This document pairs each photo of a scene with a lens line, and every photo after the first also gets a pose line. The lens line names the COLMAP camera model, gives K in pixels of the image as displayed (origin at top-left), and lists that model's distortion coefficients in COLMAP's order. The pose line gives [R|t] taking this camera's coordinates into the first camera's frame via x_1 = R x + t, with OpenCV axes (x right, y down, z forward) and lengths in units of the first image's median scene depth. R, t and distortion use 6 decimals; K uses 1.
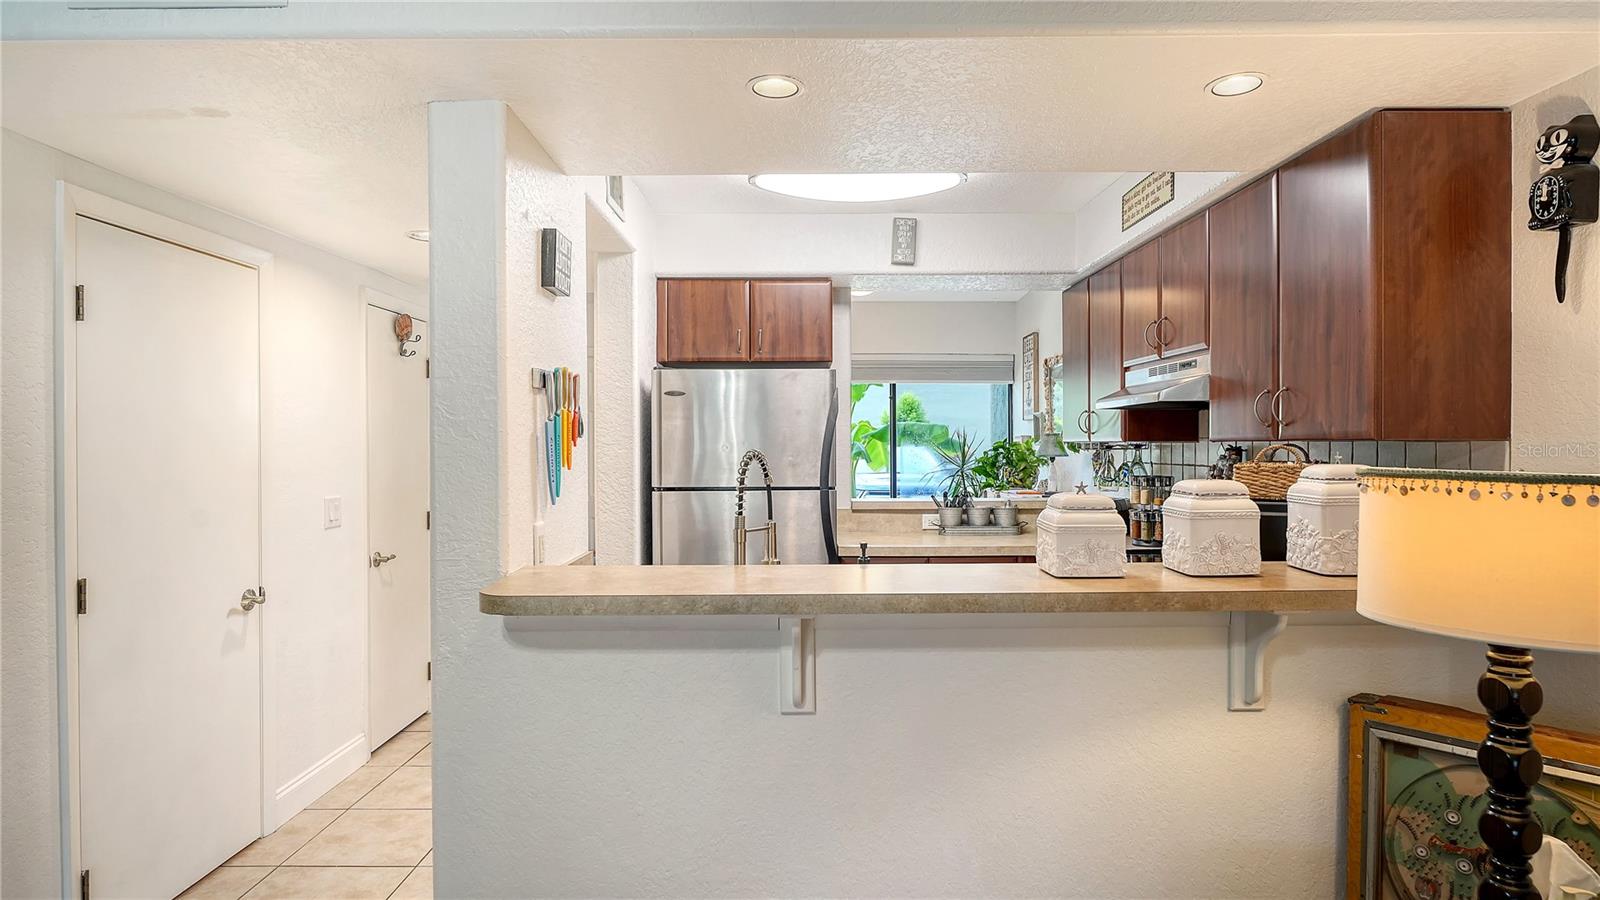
lens RADIAL K [[900.5, 0, 795.3], [0, 900.5, 453.9], [0, 0, 1]] dist [0.001209, -0.002249]
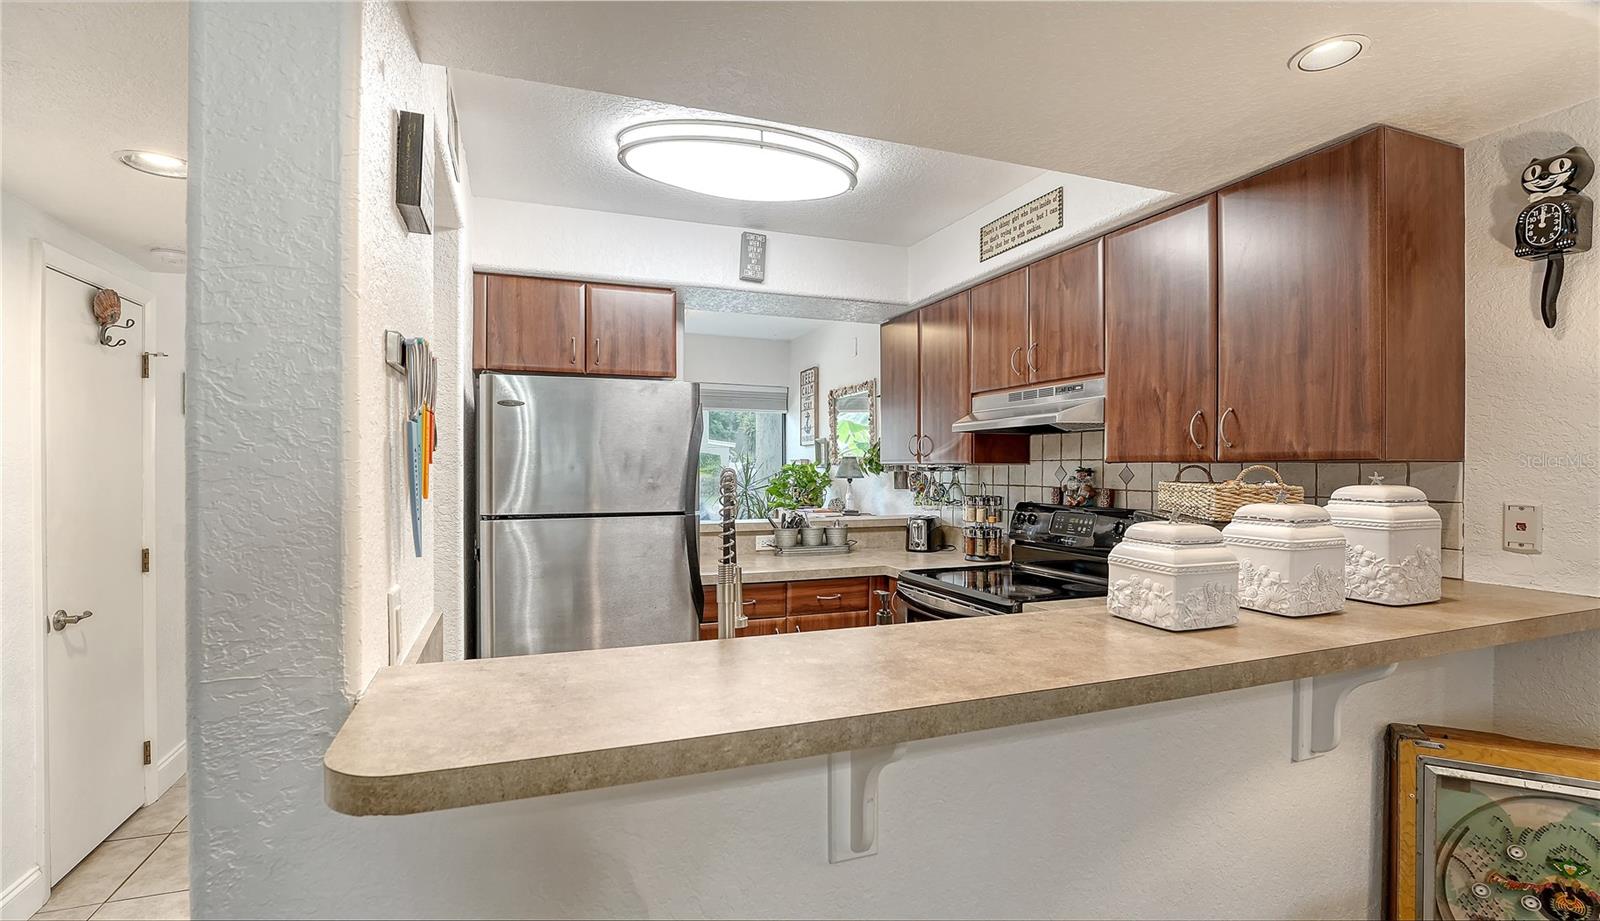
lens RADIAL K [[726.1, 0, 796.3], [0, 726.1, 472.9], [0, 0, 1]] dist [-0.017885, 0.000850]
pose [[0.934364, 0.001004, 0.356320, -0.147921], [0.000542, 0.999991, -0.004237, 0.000928], [-0.356321, 0.004152, 0.934354, 0.324503]]
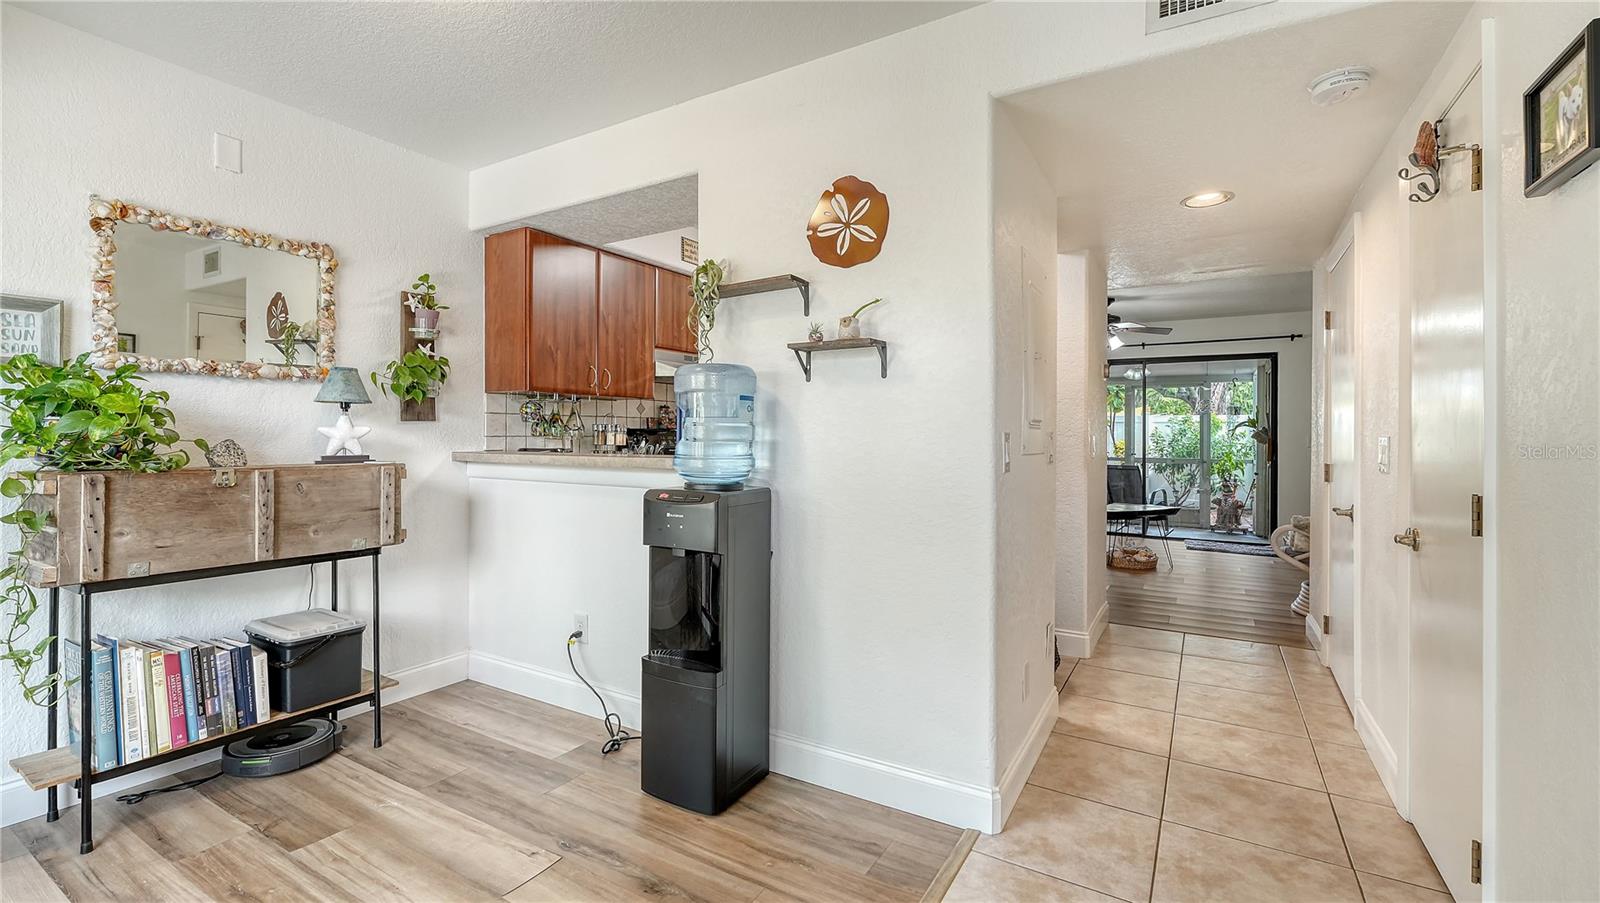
lens RADIAL K [[684.2, 0, 804.1], [0, 684.2, 451.9], [0, 0, 1]] dist [0.001685, 0.001102]
pose [[-0.857912, -0.009209, 0.513714, -0.444492], [0.008724, 0.999434, 0.032485, 0.042689], [-0.513722, 0.032351, -0.857346, 2.075671]]
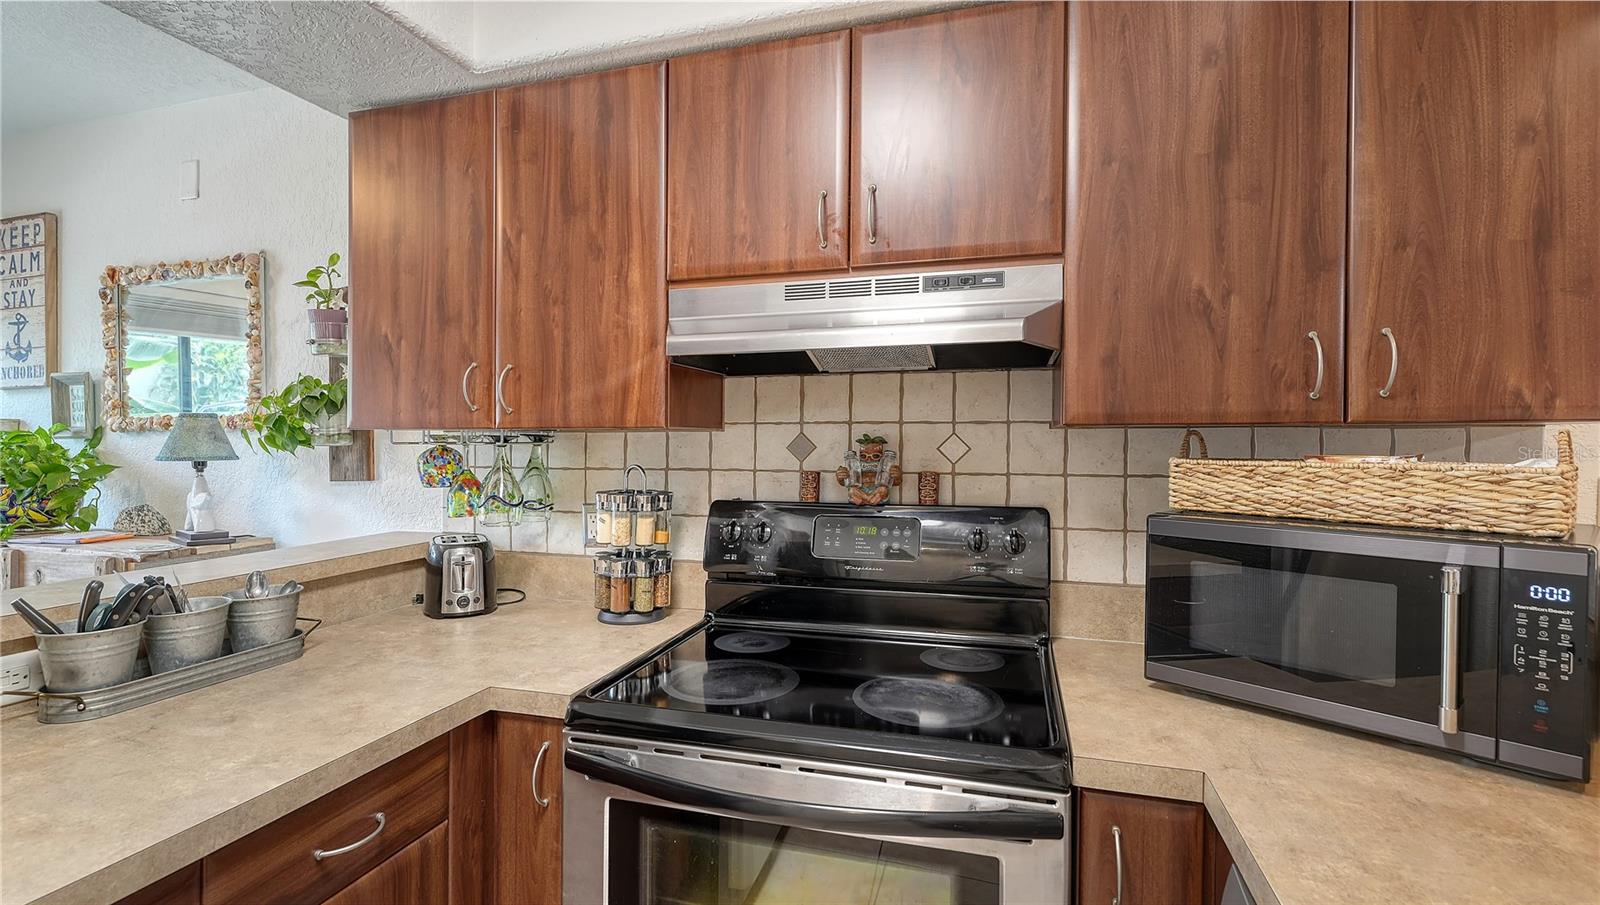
lens RADIAL K [[736.5, 0, 777.8], [0, 736.5, 448.7], [0, 0, 1]] dist [0.000724, -0.001371]
pose [[0.297039, -0.006351, 0.954844, -0.010957], [0.009469, 0.999948, 0.003705, -0.003037], [-0.954818, 0.007941, 0.297084, 0.945078]]
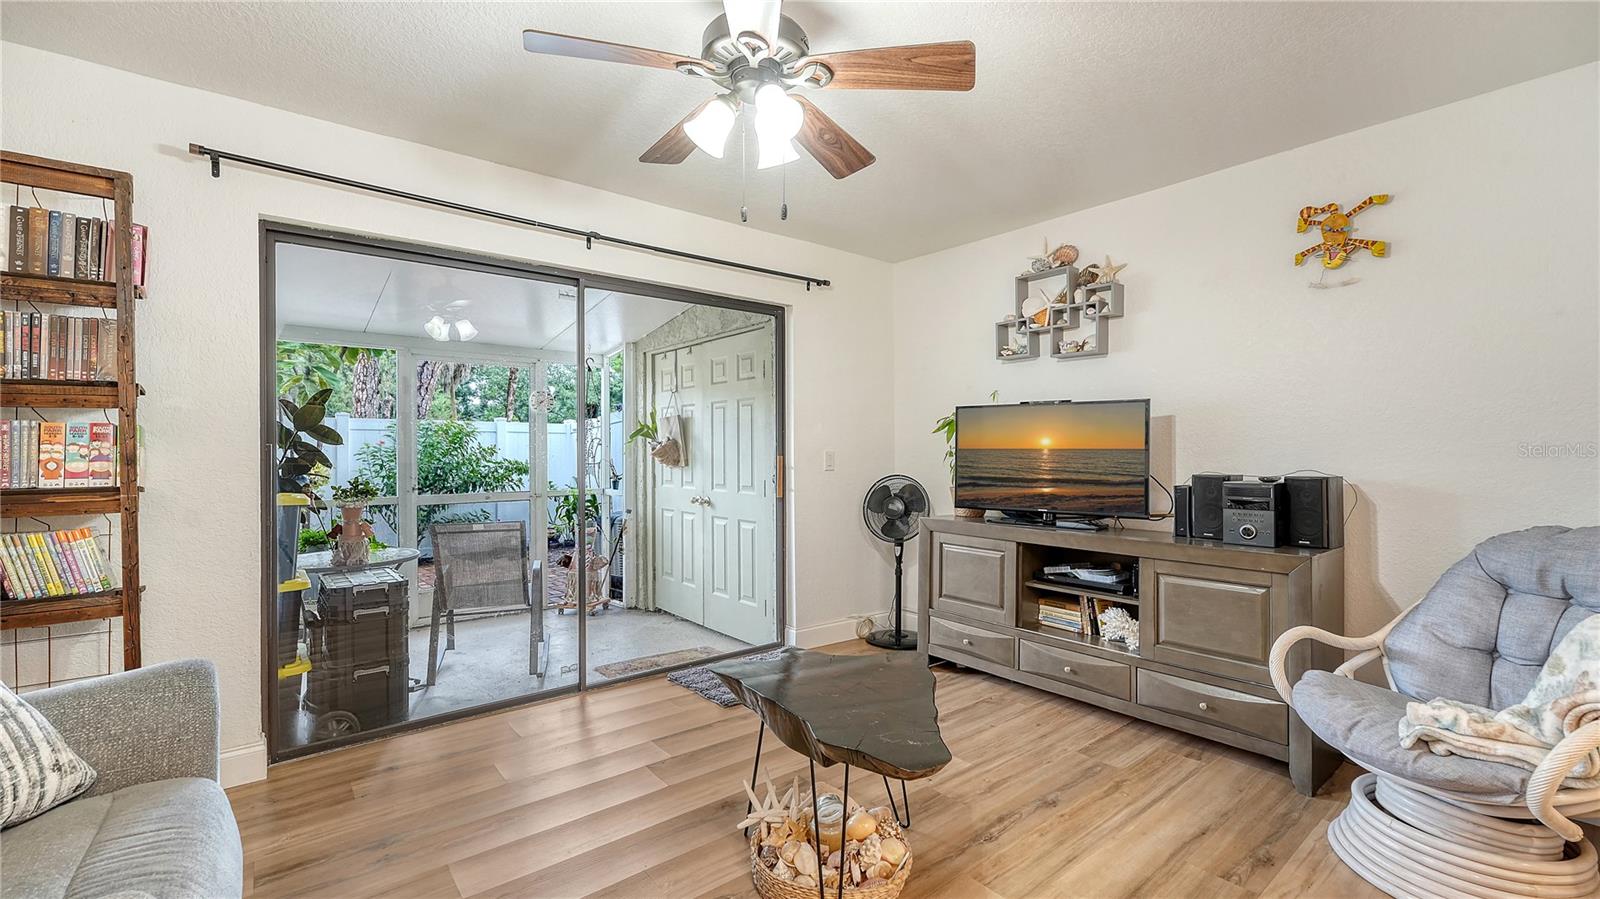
lens RADIAL K [[685.0, 0, 799.8], [0, 685.0, 445.2], [0, 0, 1]] dist [0.000959, -0.000455]
pose [[-0.779754, 0.007409, -0.626042, 0.143392], [0.001437, 0.999949, 0.010044, 0.052074], [0.626084, 0.006933, -0.779725, 0.433940]]
